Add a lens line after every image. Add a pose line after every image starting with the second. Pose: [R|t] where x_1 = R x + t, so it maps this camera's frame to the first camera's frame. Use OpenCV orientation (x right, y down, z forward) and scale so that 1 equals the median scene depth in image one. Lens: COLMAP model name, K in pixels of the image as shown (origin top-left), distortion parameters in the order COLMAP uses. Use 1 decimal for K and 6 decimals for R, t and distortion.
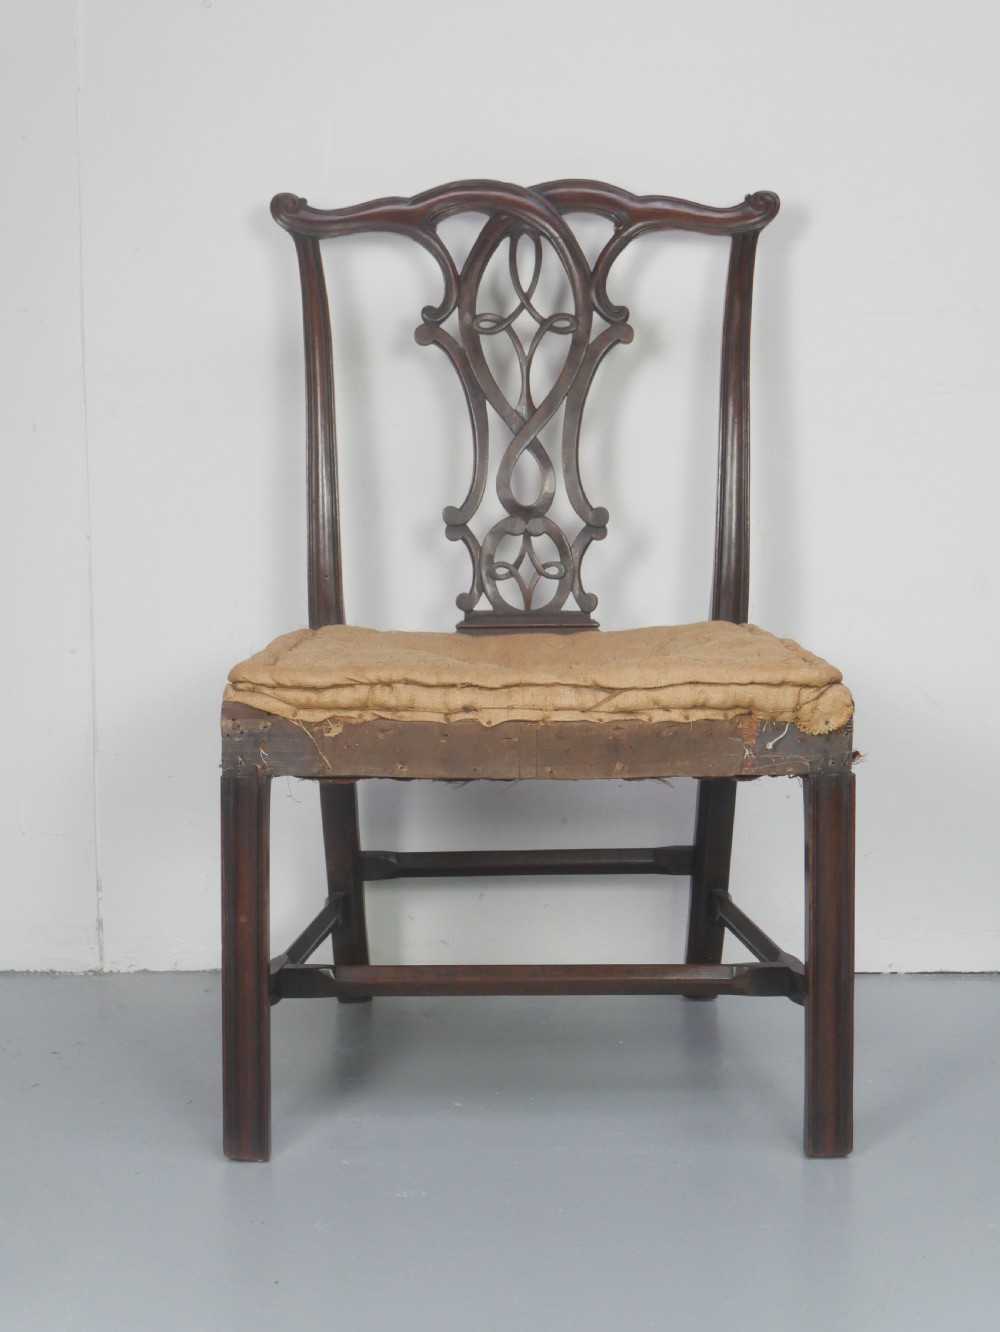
lens RADIAL K [[2138.3, 0, 500.0], [0, 2138.3, 666.0], [0, 0, 1]] dist [0.011482, 0.005633]
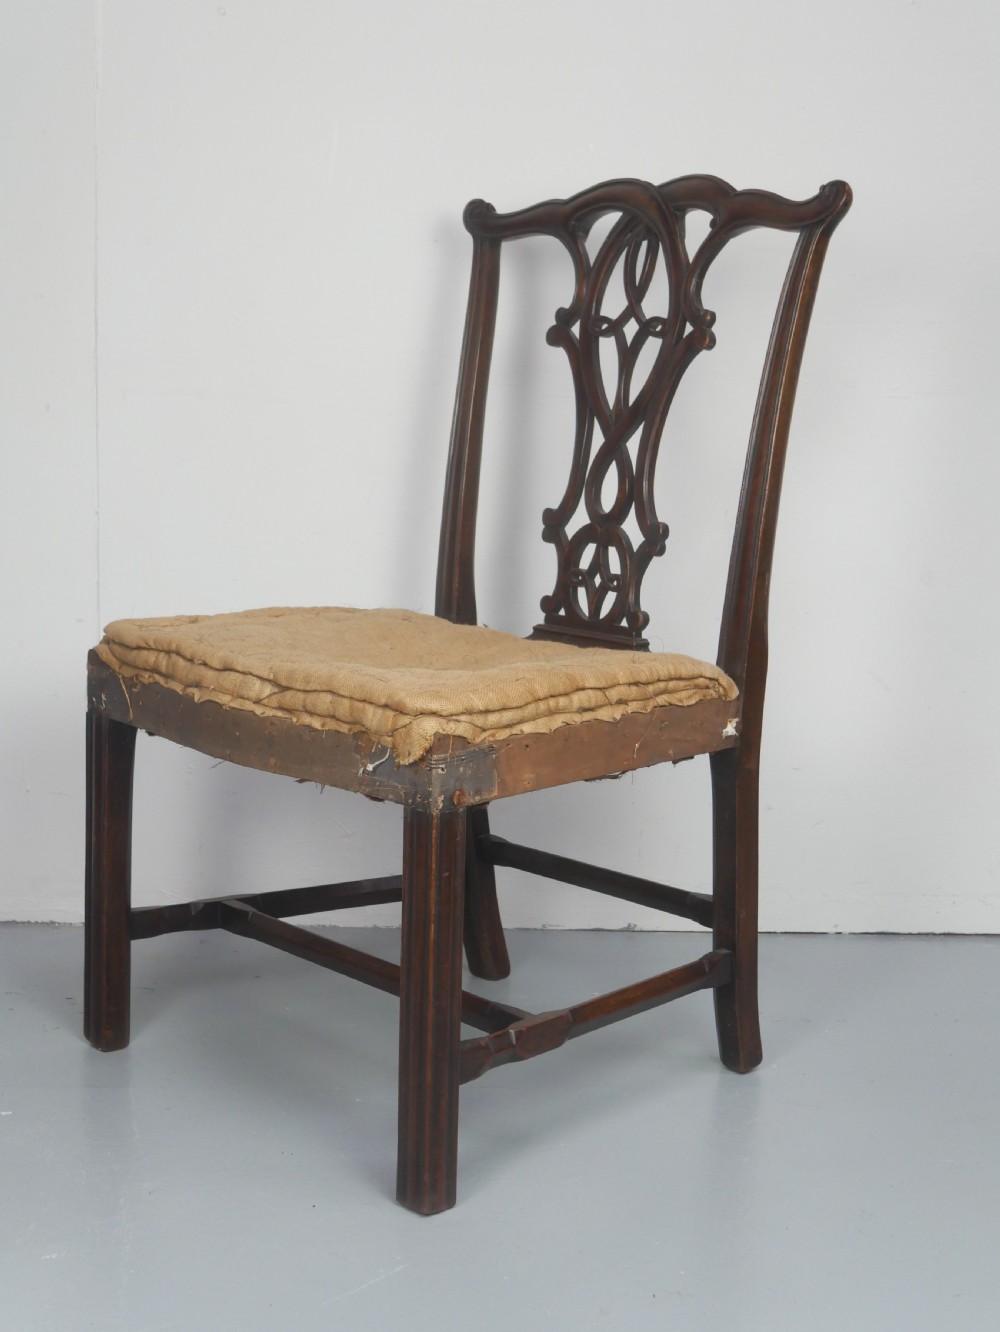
lens RADIAL K [[2137.8, 0, 566.0], [0, 2137.8, 667.2], [0, 0, 1]] dist [-0.008404, 0.005706]
pose [[0.673435, 0.133684, -0.727059, 0.854270], [-0.132299, 0.989429, 0.059384, -0.073818], [0.727312, 0.056198, 0.684002, 0.393926]]
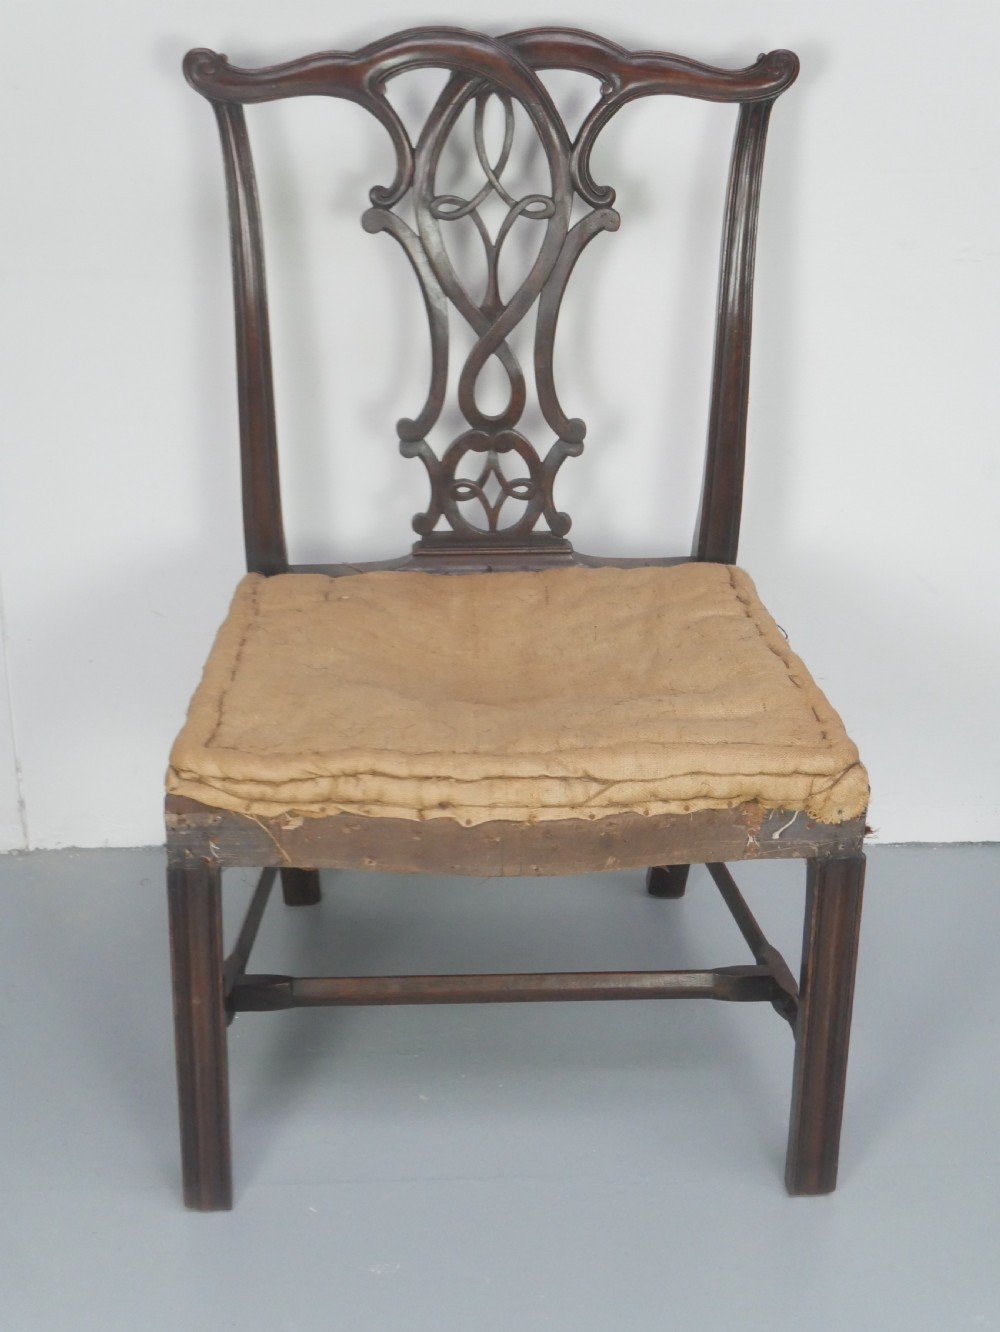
lens RADIAL K [[2137.8, 0, 566.0], [0, 2137.8, 667.2], [0, 0, 1]] dist [-0.008404, 0.005706]
pose [[0.996651, -0.007829, 0.081394, -0.035461], [-0.019199, 0.945177, 0.325994, -0.316263], [-0.079484, -0.326465, 0.941861, 0.170133]]
